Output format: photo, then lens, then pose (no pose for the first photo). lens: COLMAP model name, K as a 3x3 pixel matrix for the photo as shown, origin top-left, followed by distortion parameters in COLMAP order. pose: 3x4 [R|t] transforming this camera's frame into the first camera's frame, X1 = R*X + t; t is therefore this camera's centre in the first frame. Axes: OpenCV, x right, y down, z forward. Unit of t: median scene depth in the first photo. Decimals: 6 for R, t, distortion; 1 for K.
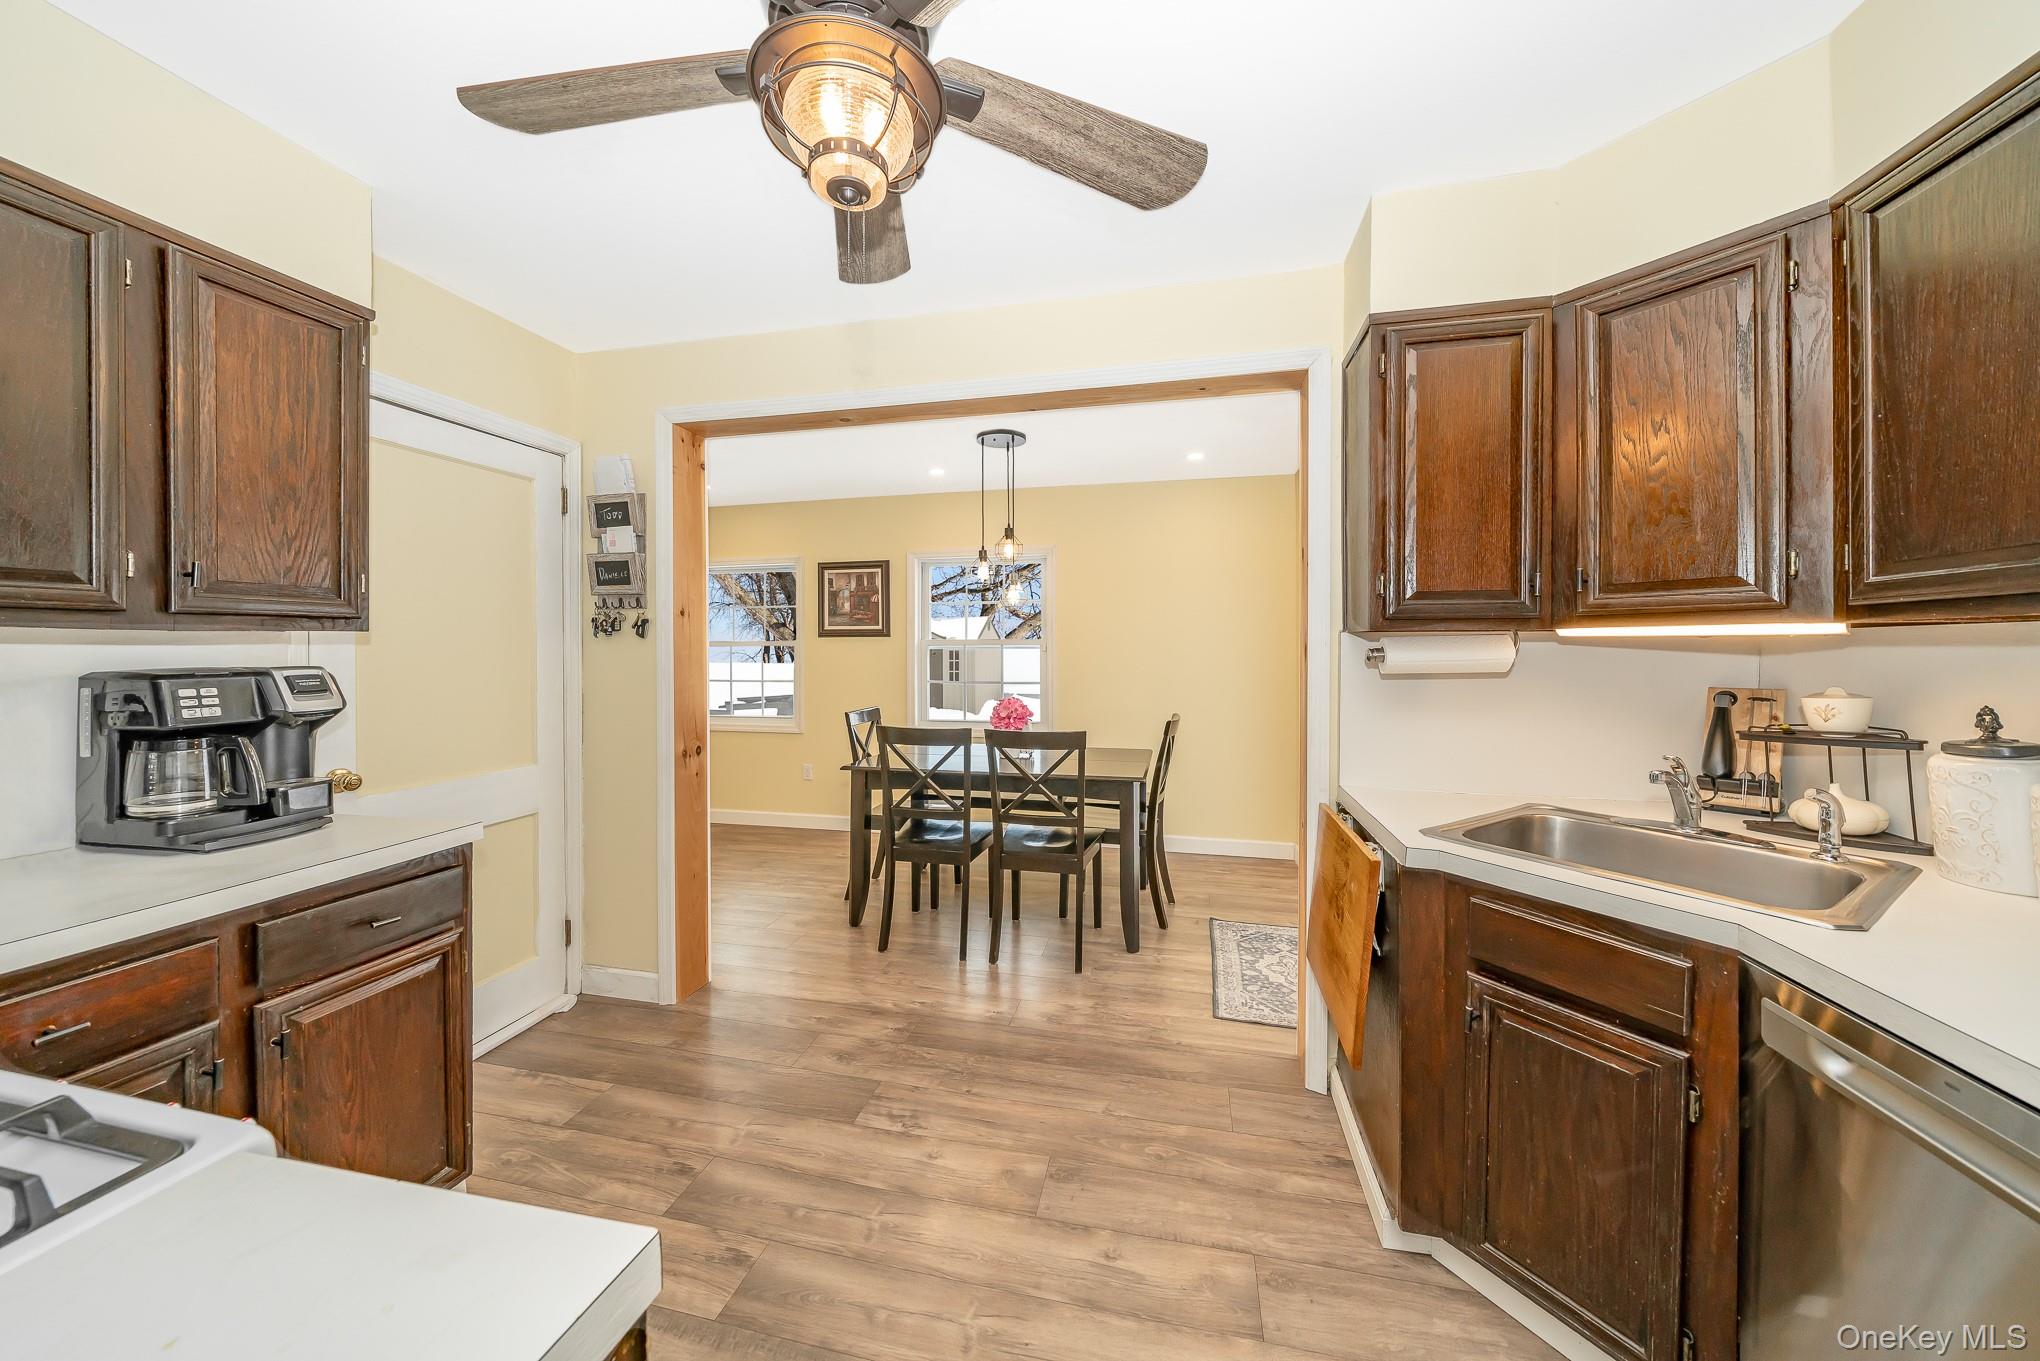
lens RADIAL K [[725.8, 0, 1018.4], [0, 725.8, 652.3], [0, 0, 1]] dist [-0.001314, 0.000180]
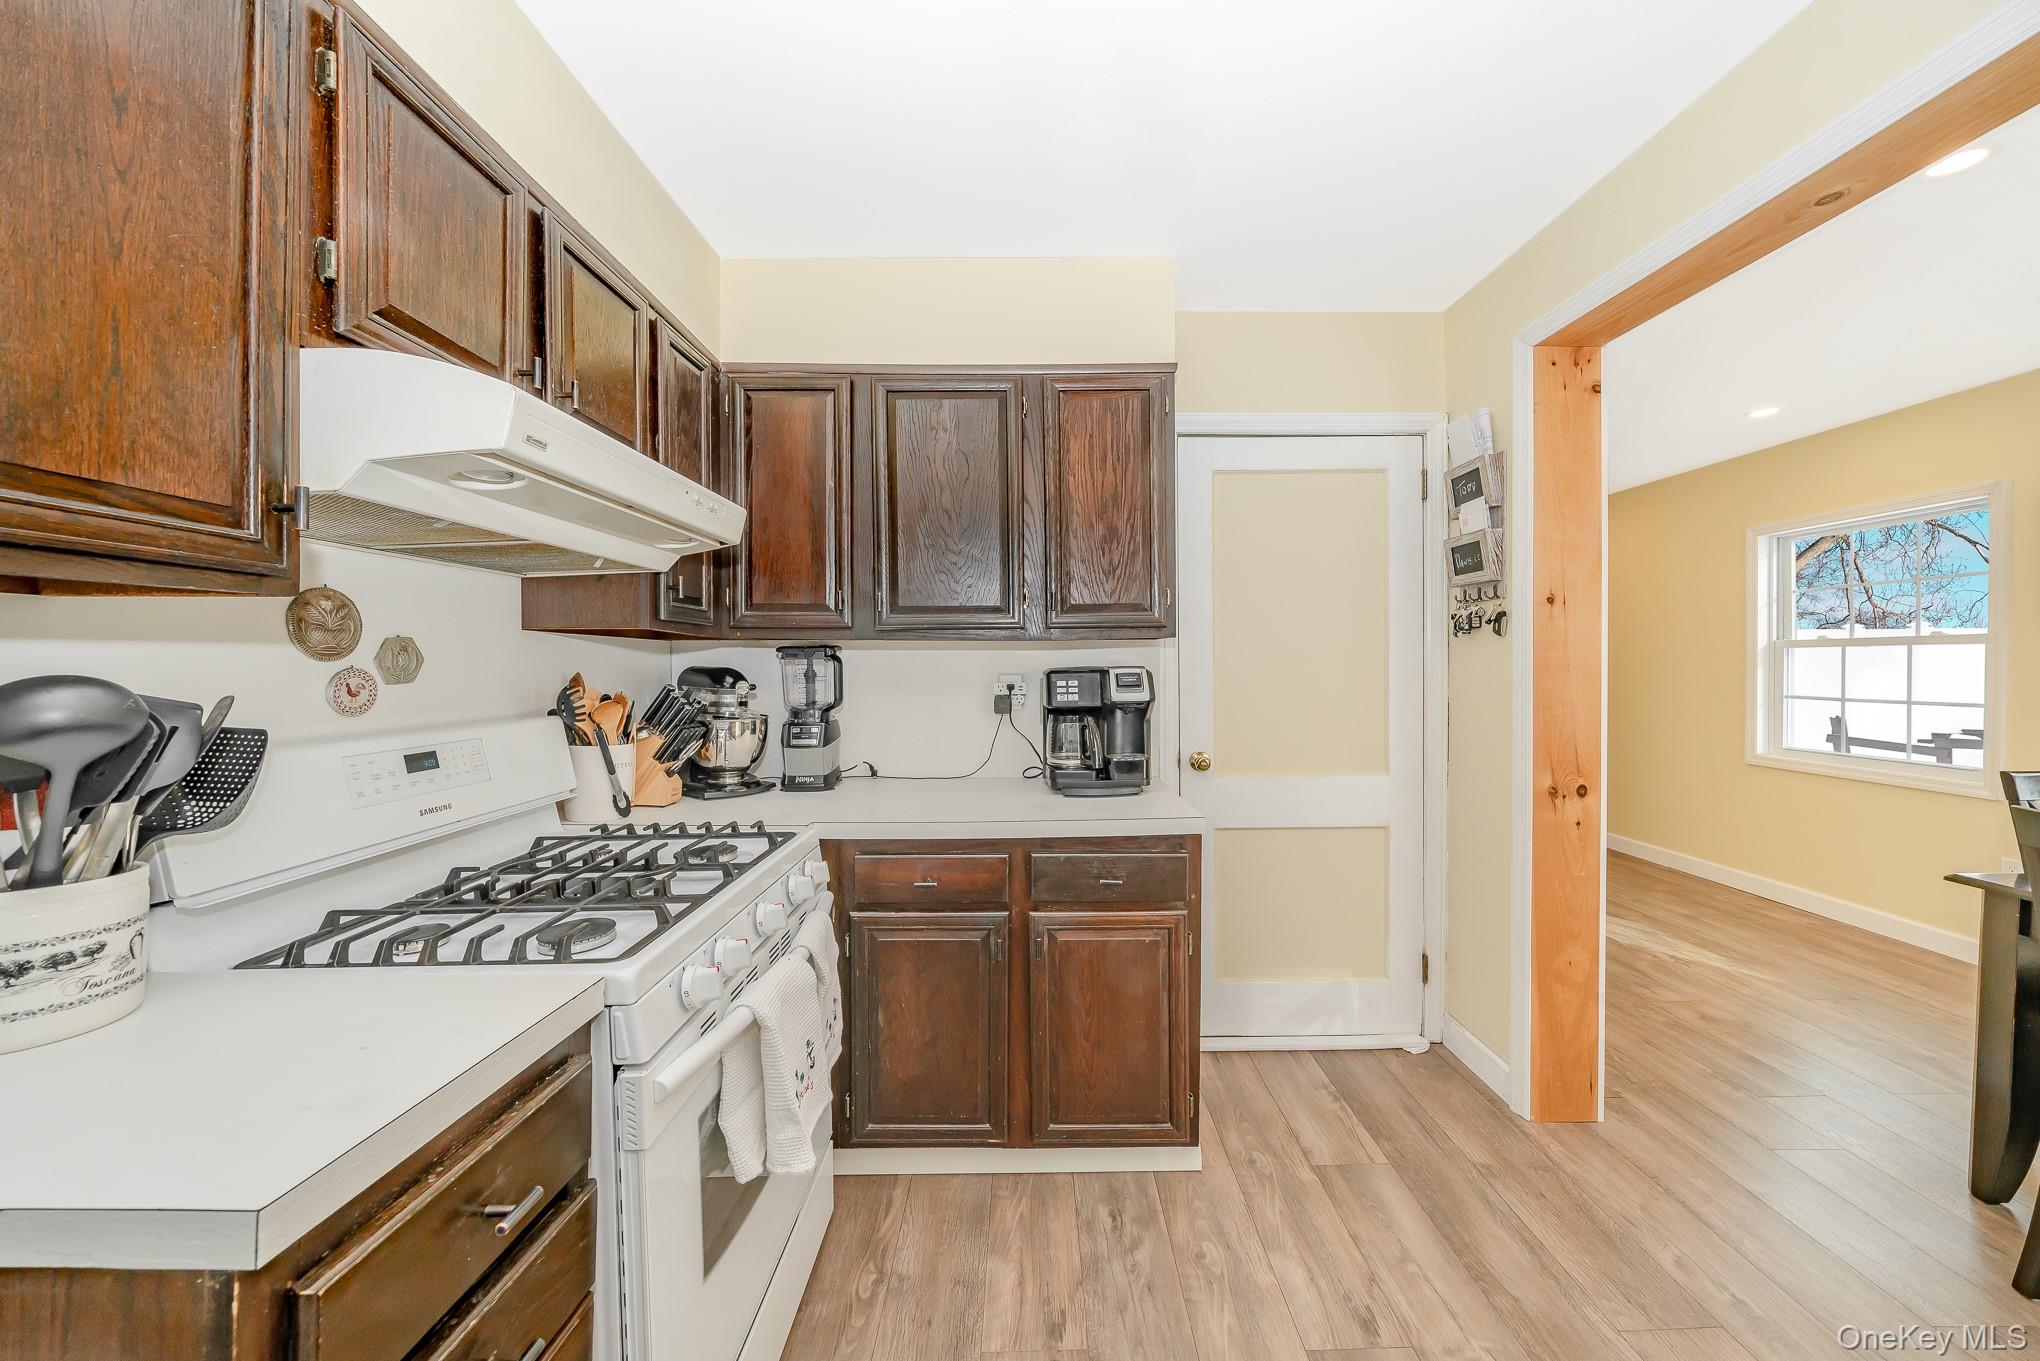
lens RADIAL K [[725.8, 0, 1015.5], [0, 725.8, 670.6], [0, 0, 1]] dist [-0.001314, 0.000180]
pose [[0.232508, 0.015838, -0.972465, 0.130697], [0.002415, 0.999855, 0.016861, 0.003259], [0.972591, -0.006269, 0.232436, 0.317080]]
